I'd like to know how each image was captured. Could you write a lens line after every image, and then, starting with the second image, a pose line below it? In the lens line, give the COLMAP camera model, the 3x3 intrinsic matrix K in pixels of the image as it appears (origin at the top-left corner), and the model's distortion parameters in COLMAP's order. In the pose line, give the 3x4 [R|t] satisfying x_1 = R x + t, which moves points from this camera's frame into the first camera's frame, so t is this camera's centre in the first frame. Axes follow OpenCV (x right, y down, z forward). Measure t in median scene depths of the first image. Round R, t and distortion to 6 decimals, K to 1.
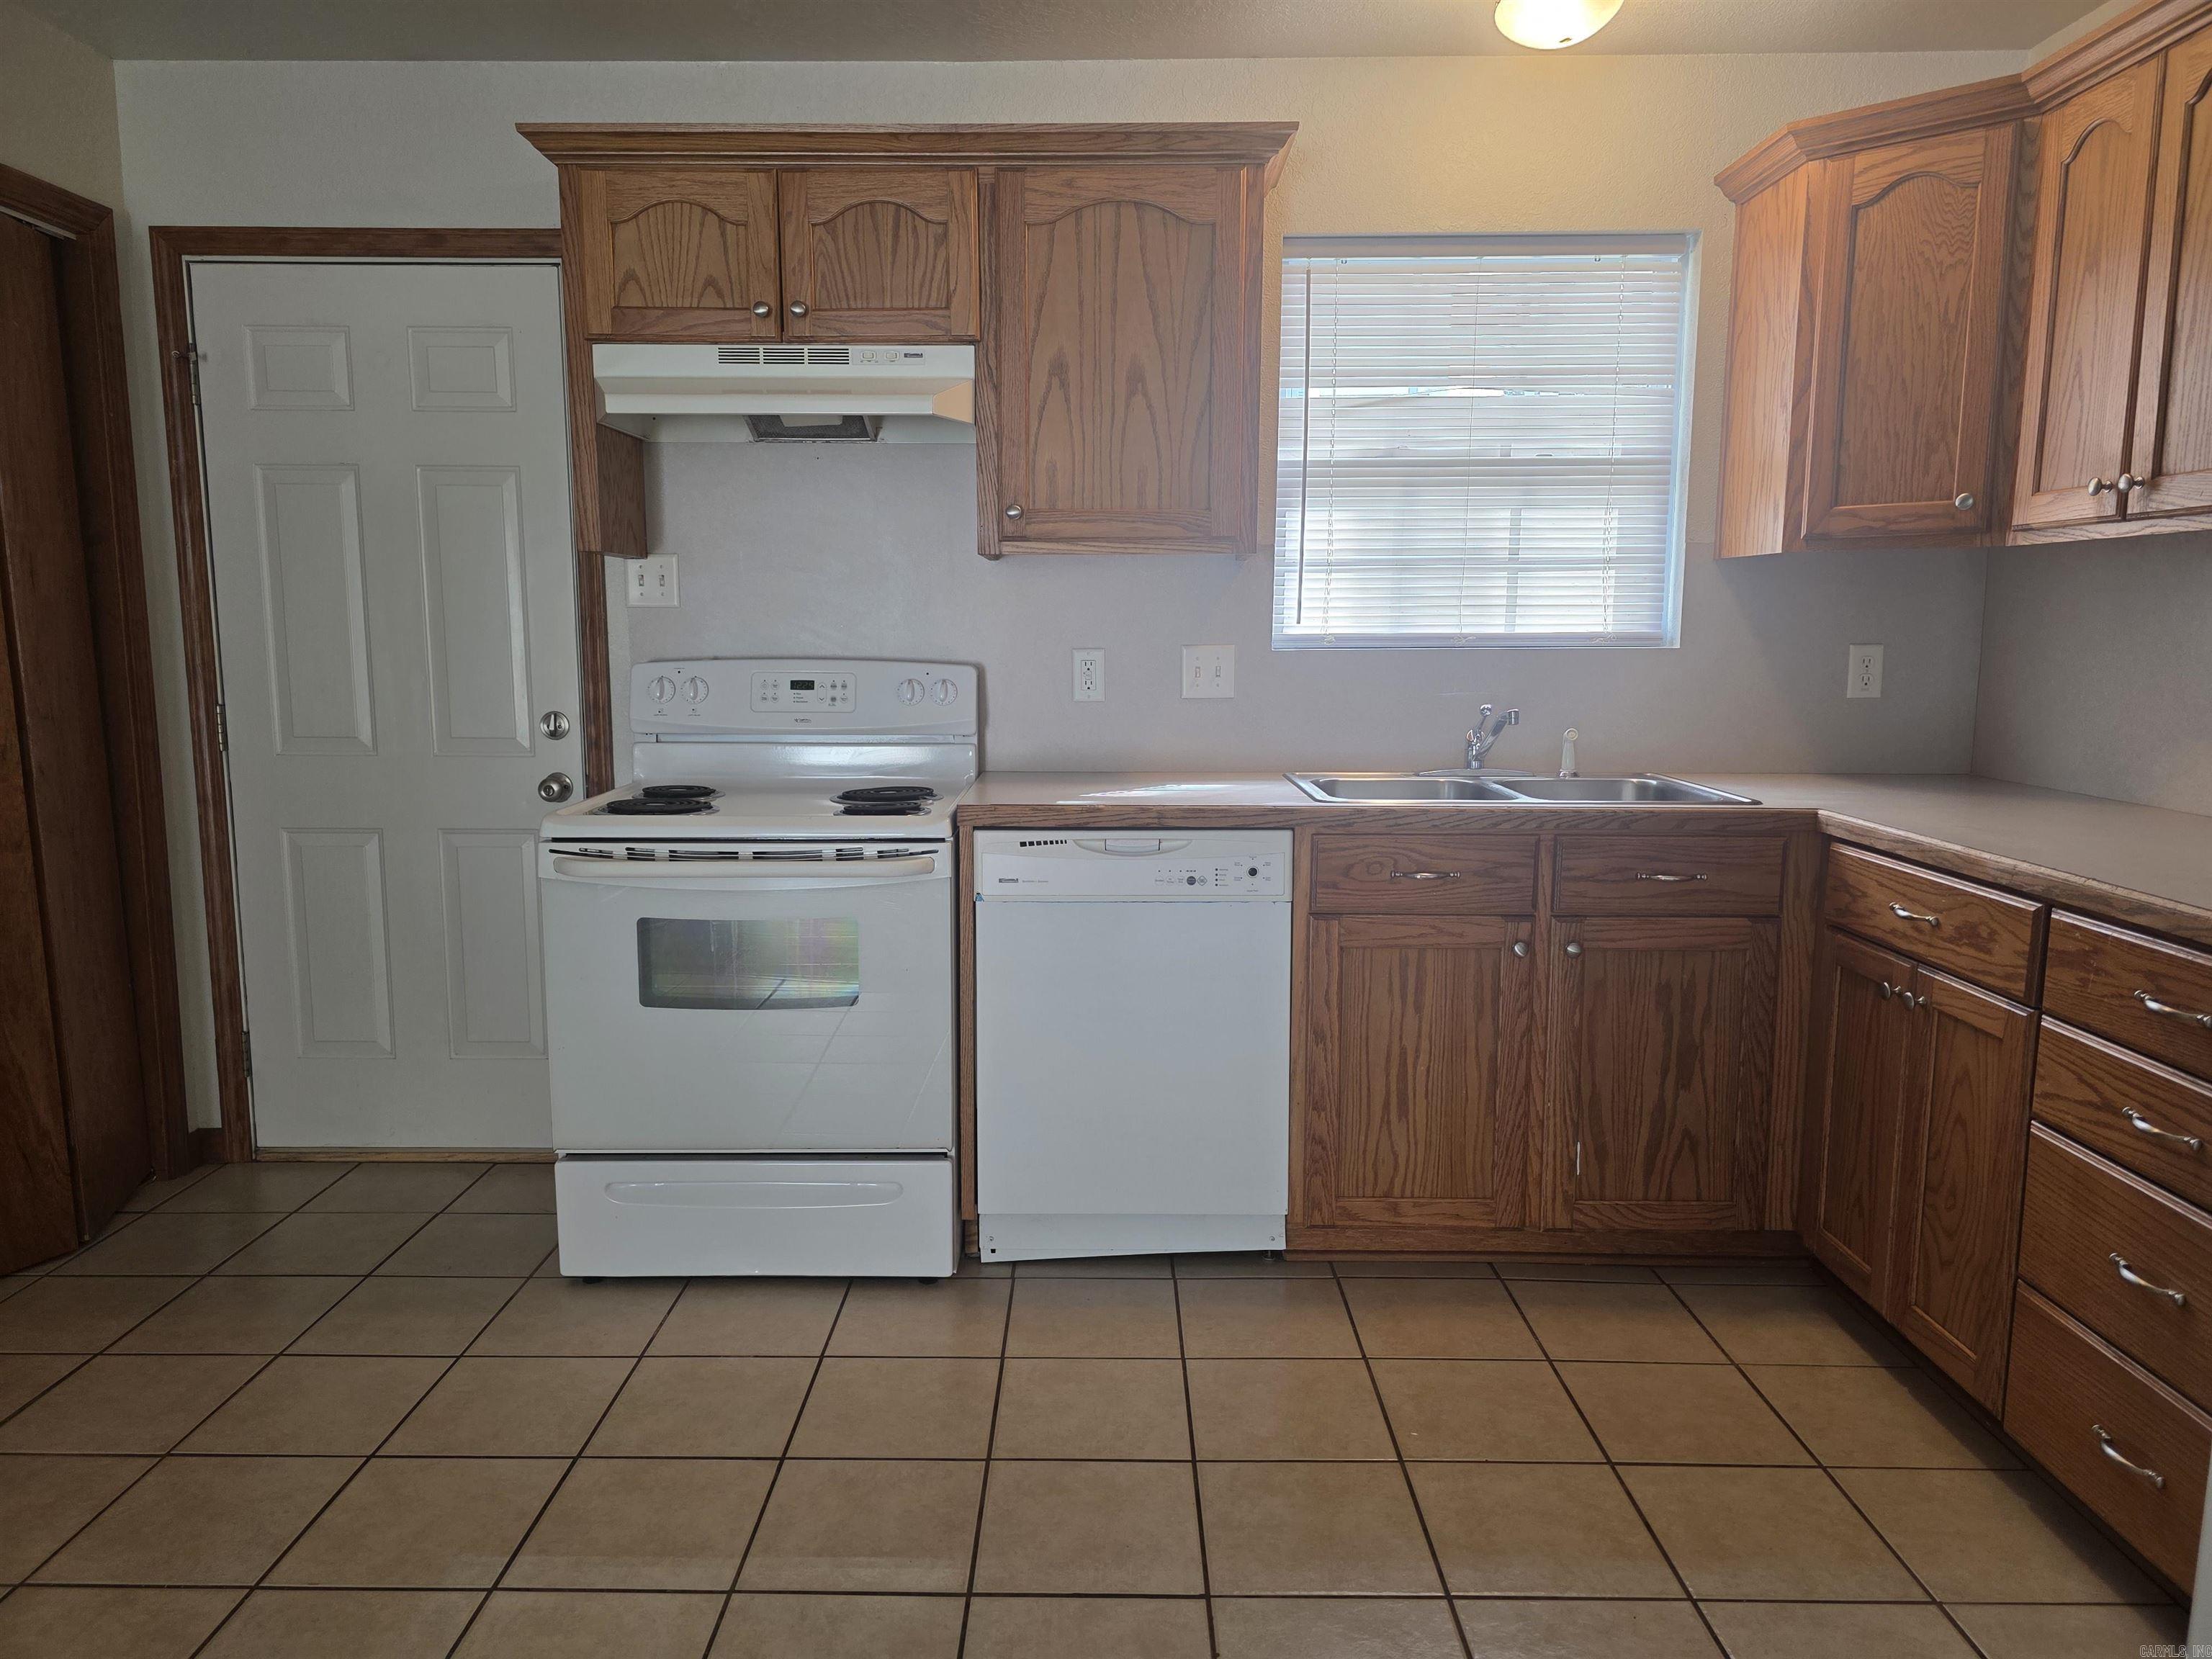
lens RADIAL K [[1486.5, 0, 1074.1], [0, 1486.5, 826.5], [0, 0, 1]] dist [0.025272, -0.010187]
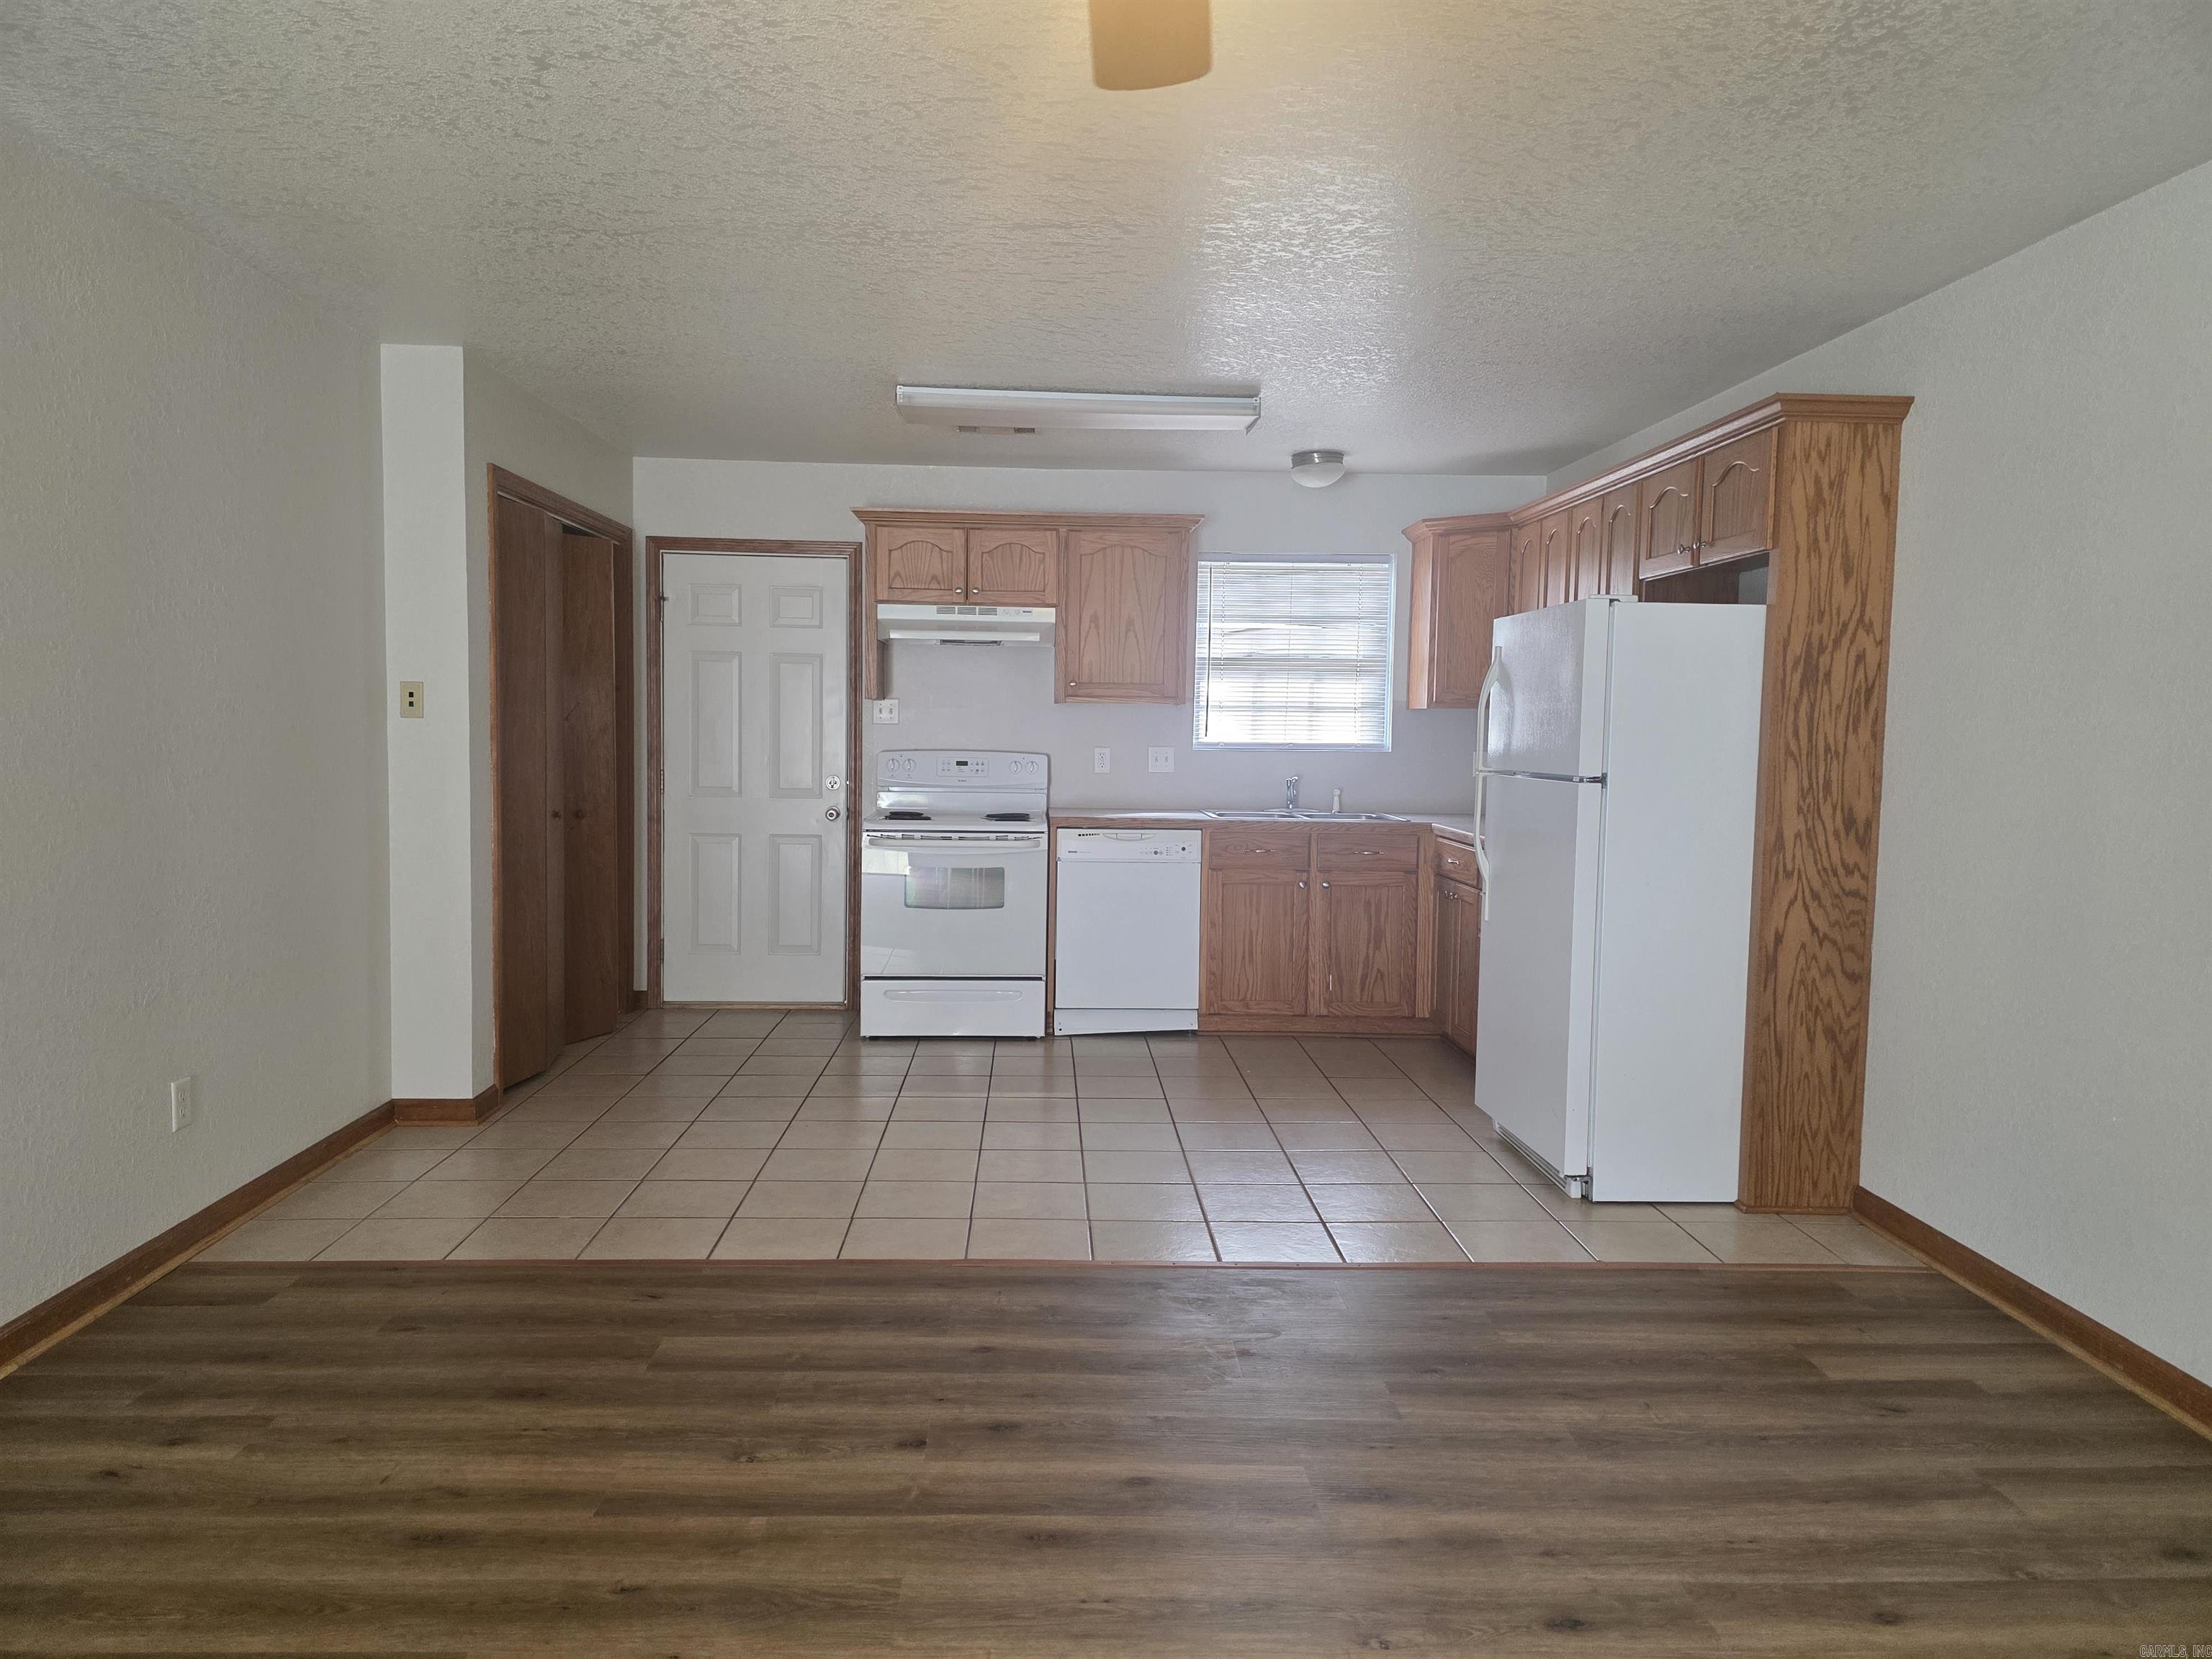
lens RADIAL K [[1486.5, 0, 1102.7], [0, 1486.5, 808.3], [0, 0, 1]] dist [0.025272, -0.010187]
pose [[0.998089, 0.011193, 0.060767, -0.126963], [-0.006399, 0.996891, -0.078530, 0.137152], [-0.061457, 0.077991, 0.995058, -1.132801]]
